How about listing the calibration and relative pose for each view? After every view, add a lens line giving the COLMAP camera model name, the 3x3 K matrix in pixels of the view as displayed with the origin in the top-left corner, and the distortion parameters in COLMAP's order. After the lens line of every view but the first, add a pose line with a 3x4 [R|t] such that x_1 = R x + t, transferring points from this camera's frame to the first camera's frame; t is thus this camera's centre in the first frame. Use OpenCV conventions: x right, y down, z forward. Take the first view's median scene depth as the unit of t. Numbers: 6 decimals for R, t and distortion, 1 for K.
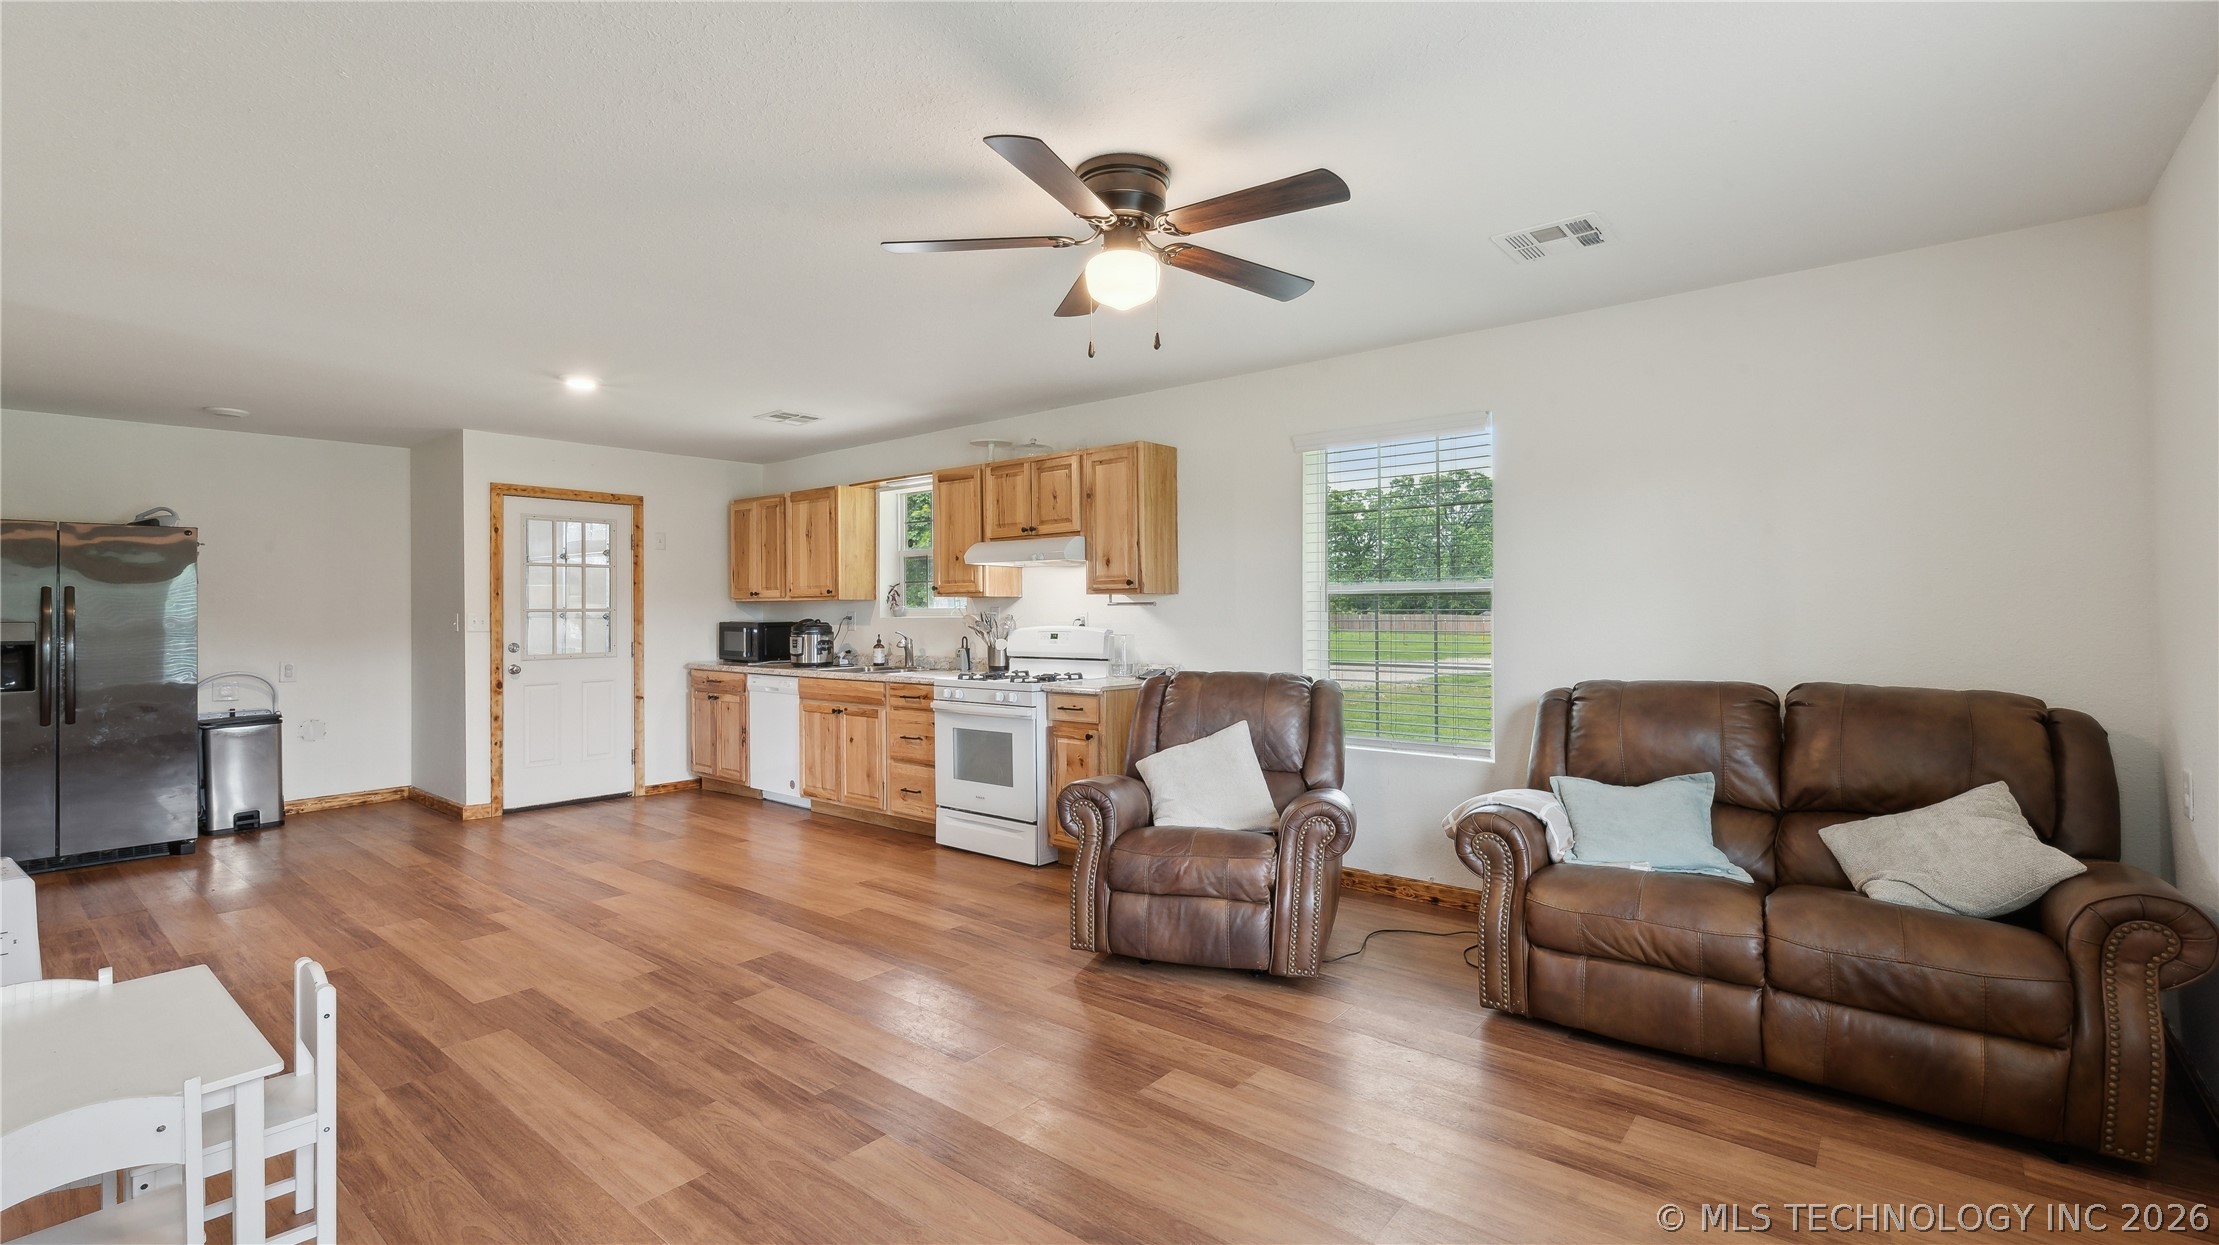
lens RADIAL K [[973.1, 0, 1121.1], [0, 973.1, 603.3], [0, 0, 1]] dist [0.002792, -0.001804]
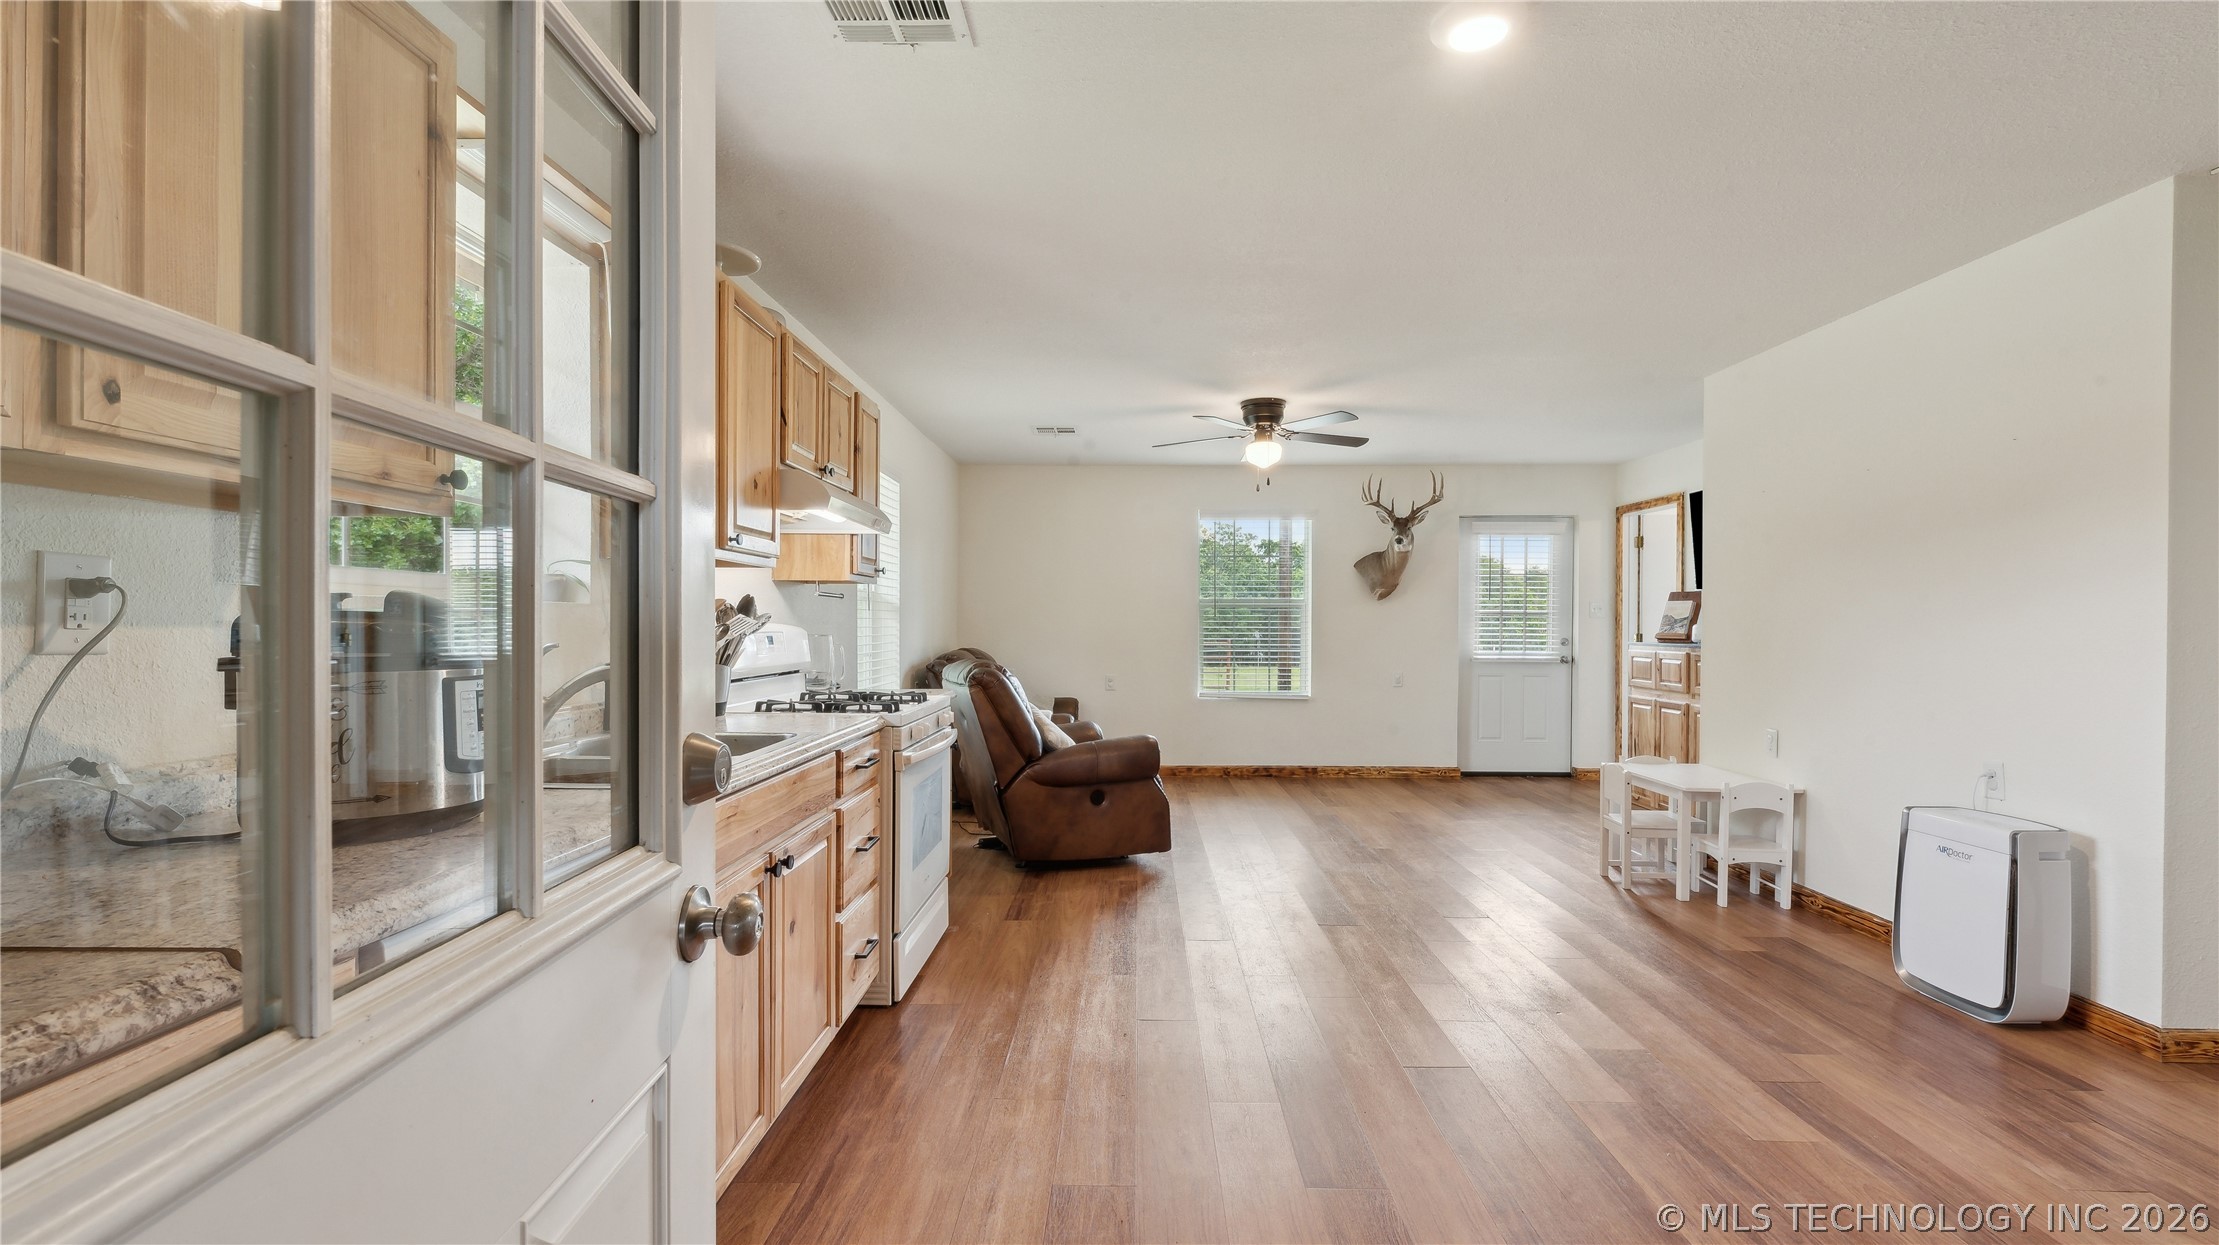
lens RADIAL K [[973.1, 0, 1115.4], [0, 973.1, 630.9], [0, 0, 1]] dist [0.002792, -0.001804]
pose [[-0.616091, -0.000574, 0.787675, -0.656688], [-0.005495, 0.999979, -0.003570, 0.027616], [-0.787656, -0.006527, -0.616081, 1.147937]]
